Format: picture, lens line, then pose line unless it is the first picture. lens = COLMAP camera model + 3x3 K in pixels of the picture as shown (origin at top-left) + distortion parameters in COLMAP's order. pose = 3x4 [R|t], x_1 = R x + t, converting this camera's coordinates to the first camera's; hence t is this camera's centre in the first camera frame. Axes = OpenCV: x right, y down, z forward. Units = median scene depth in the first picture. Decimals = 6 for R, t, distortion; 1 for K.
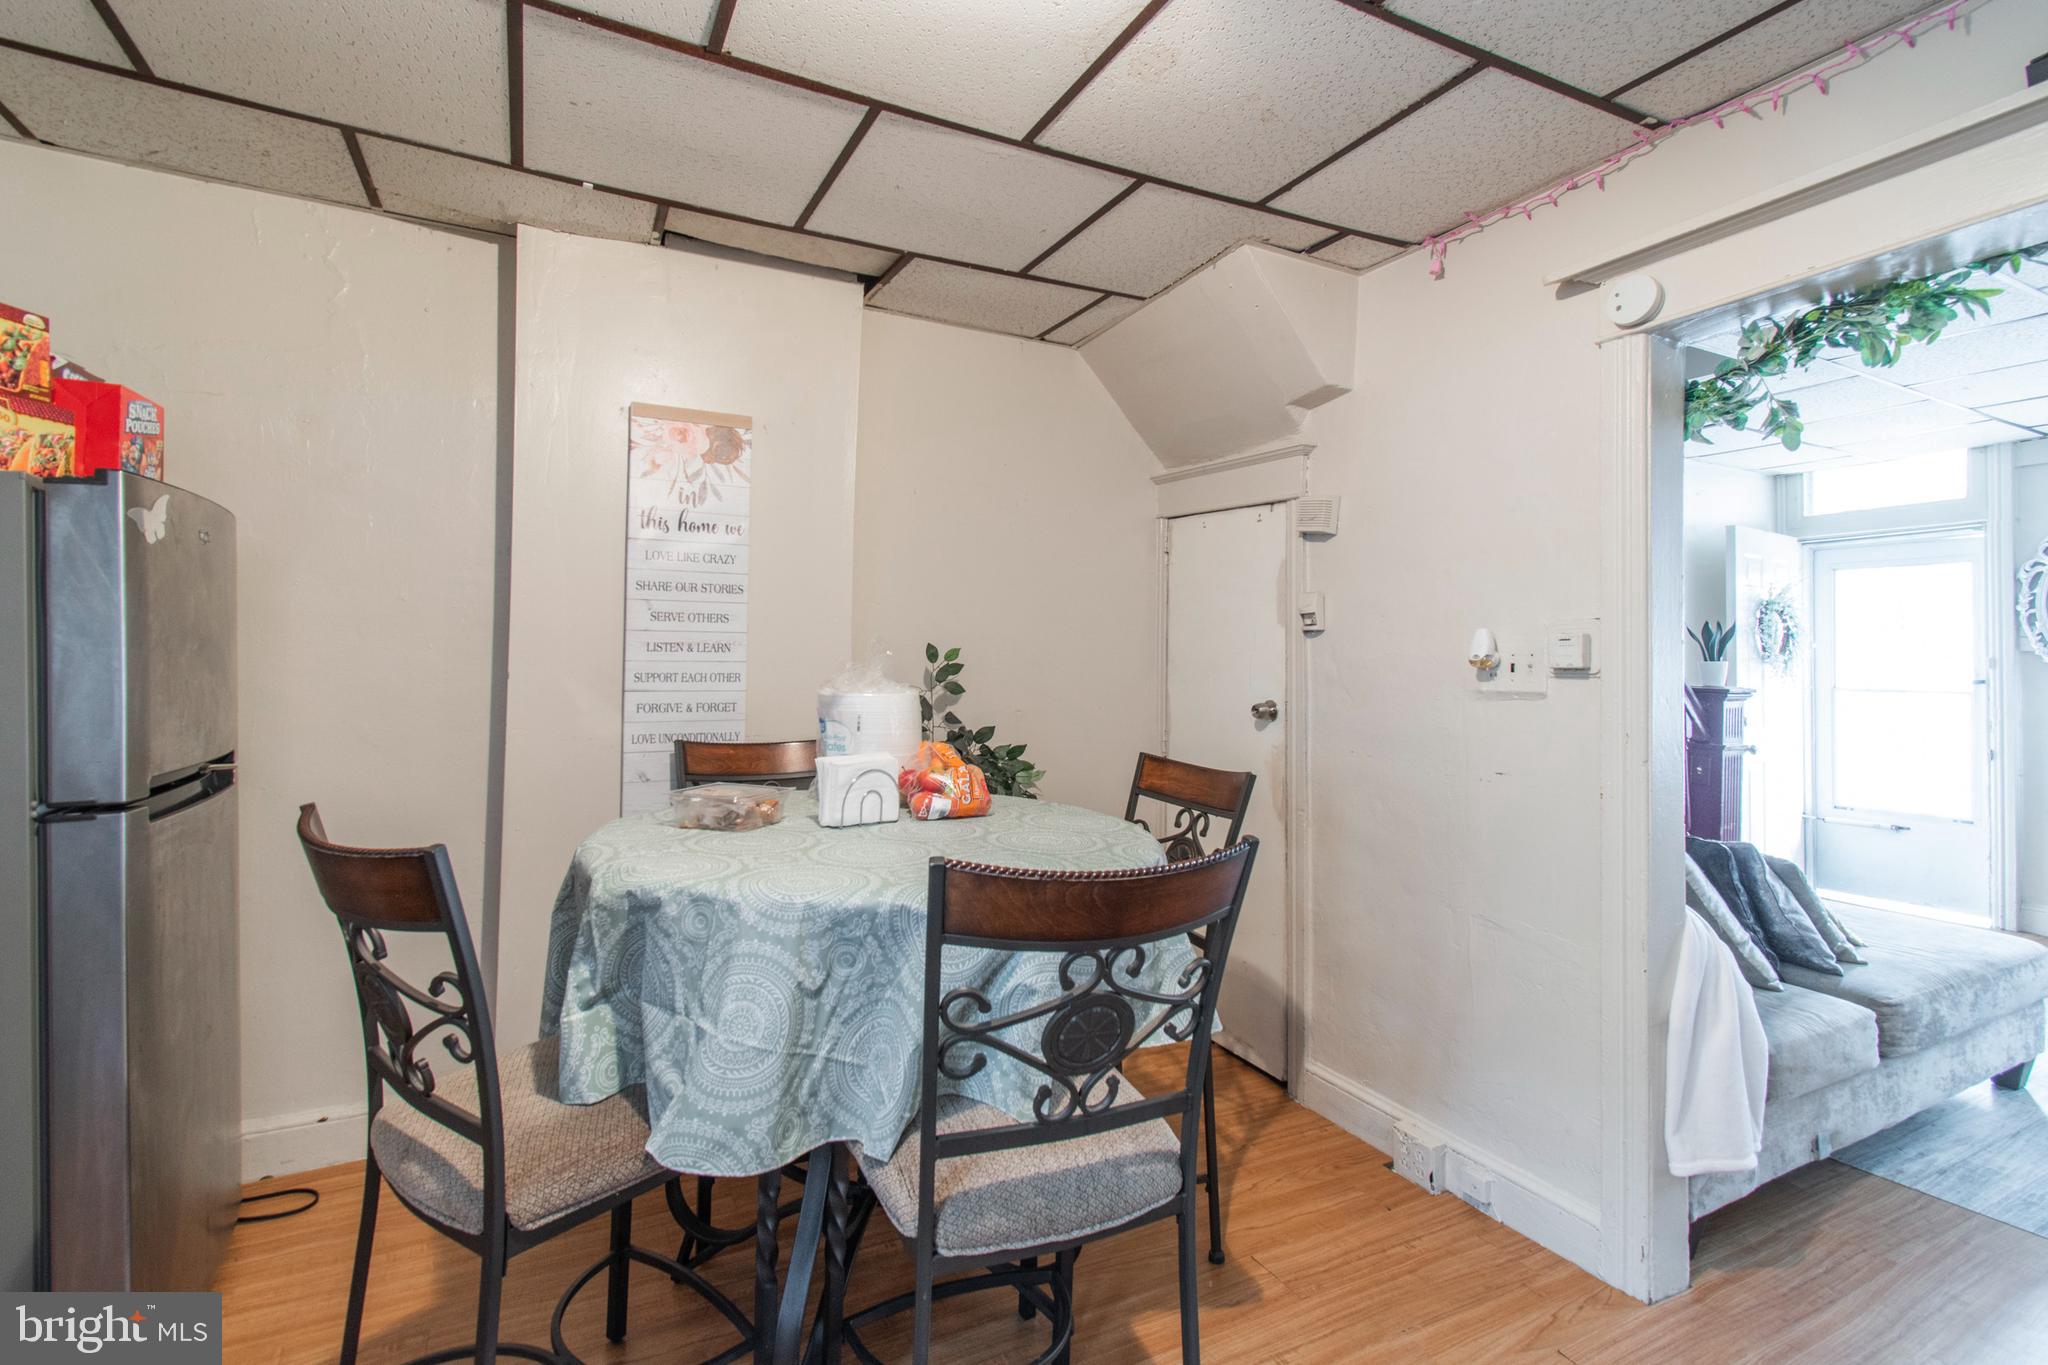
lens RADIAL K [[912.3, 0, 1004.0], [0, 912.3, 647.3], [0, 0, 1]] dist [-0.004295, -0.001357]
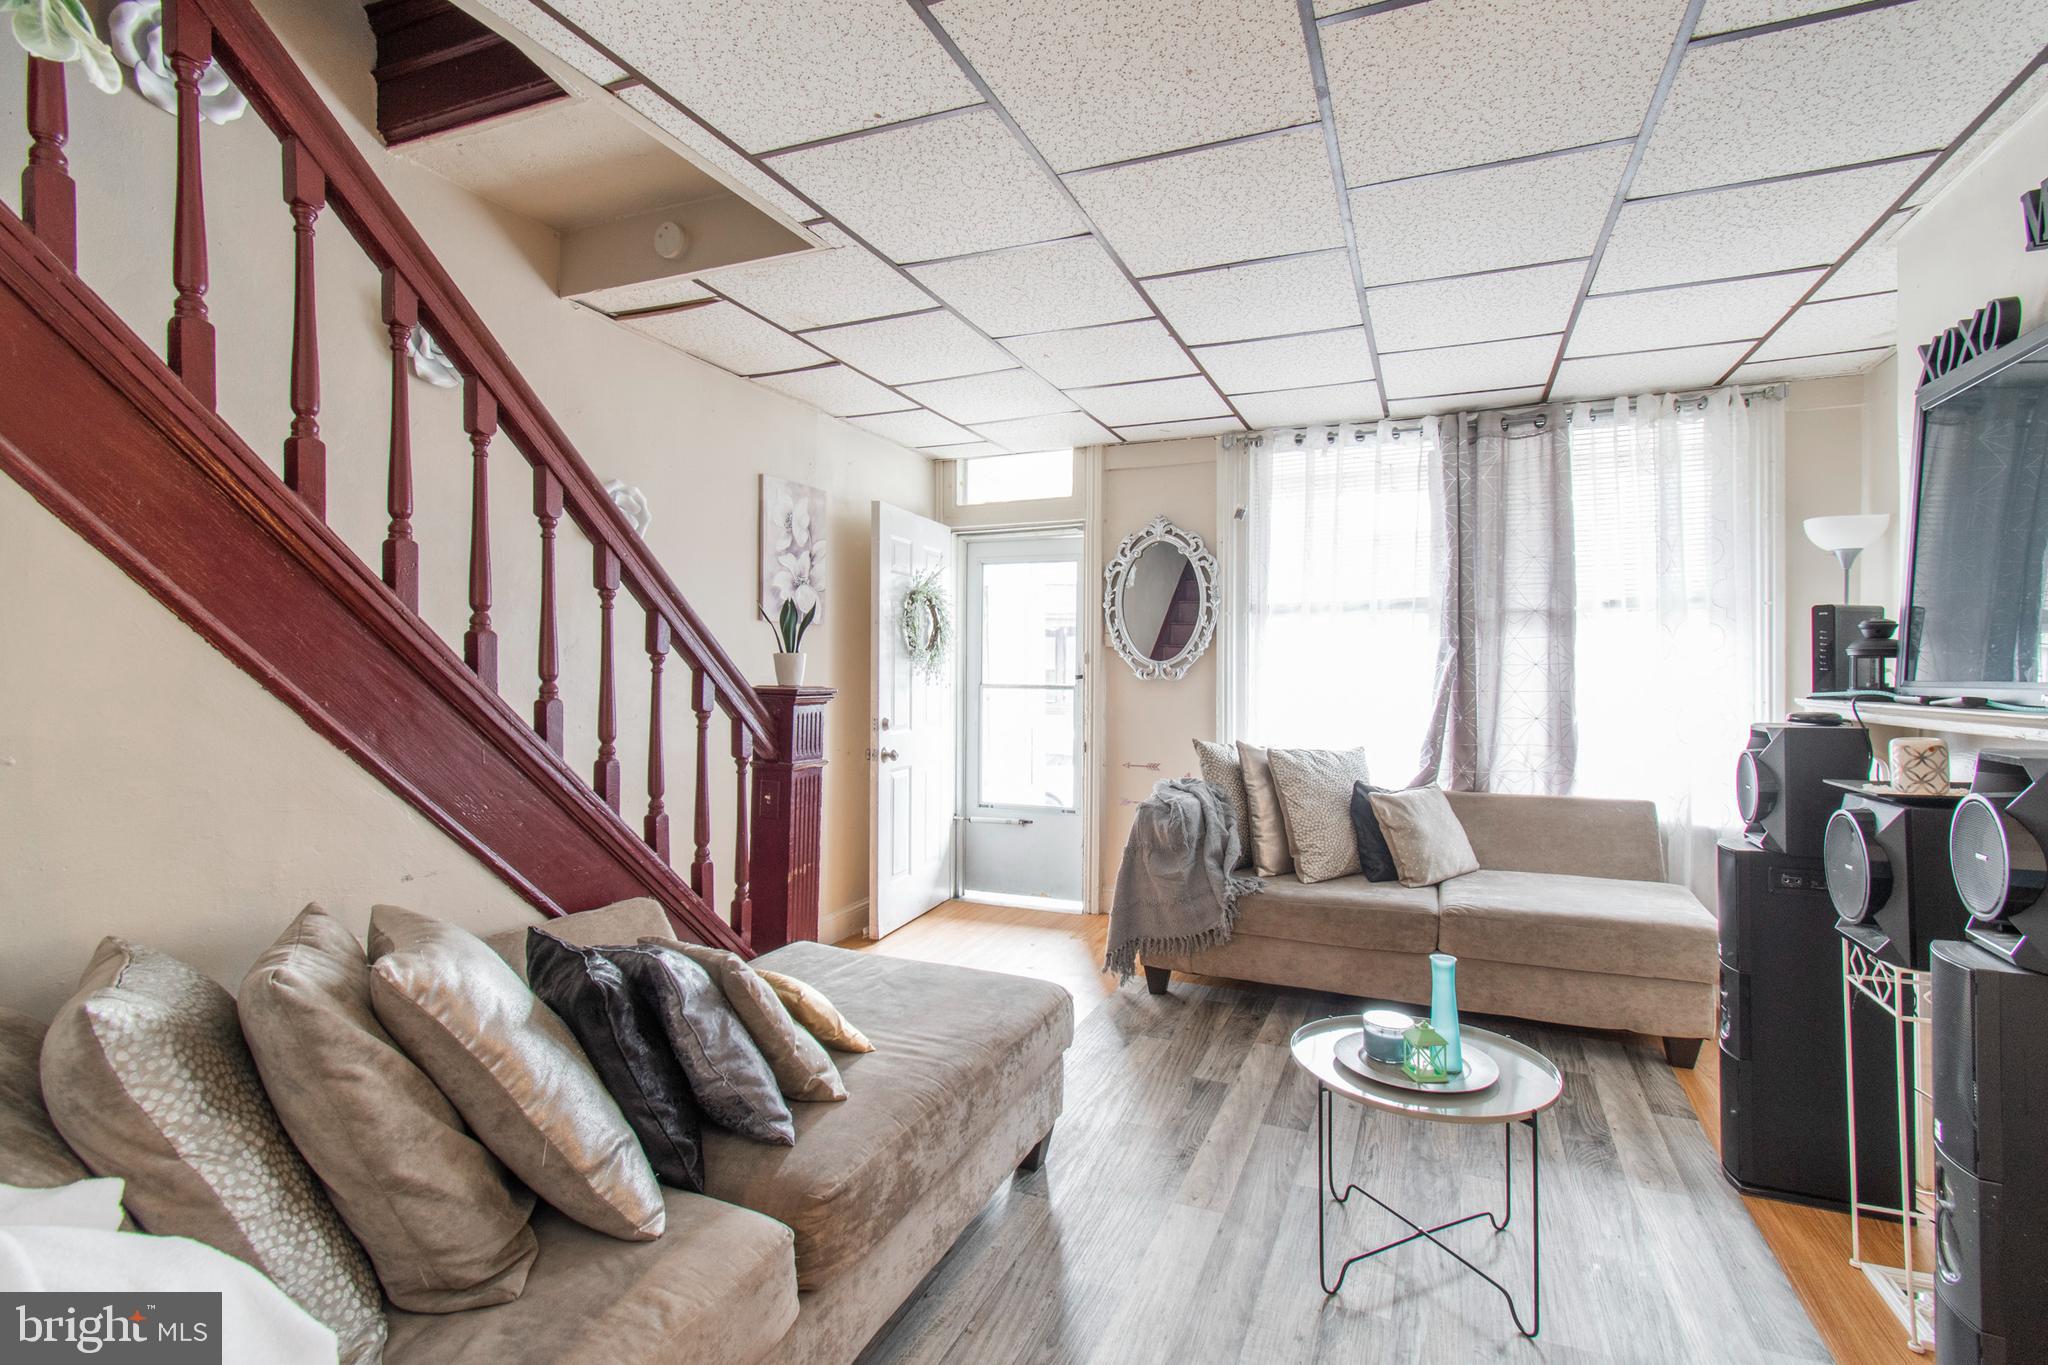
lens RADIAL K [[912.3, 0, 1030.1], [0, 912.3, 671.8], [0, 0, 1]] dist [-0.004295, -0.001357]
pose [[0.769978, -0.007978, 0.638021, 0.379687], [-0.008939, 0.999689, 0.023288, 0.009123], [-0.638008, -0.023635, 0.769667, 0.241577]]
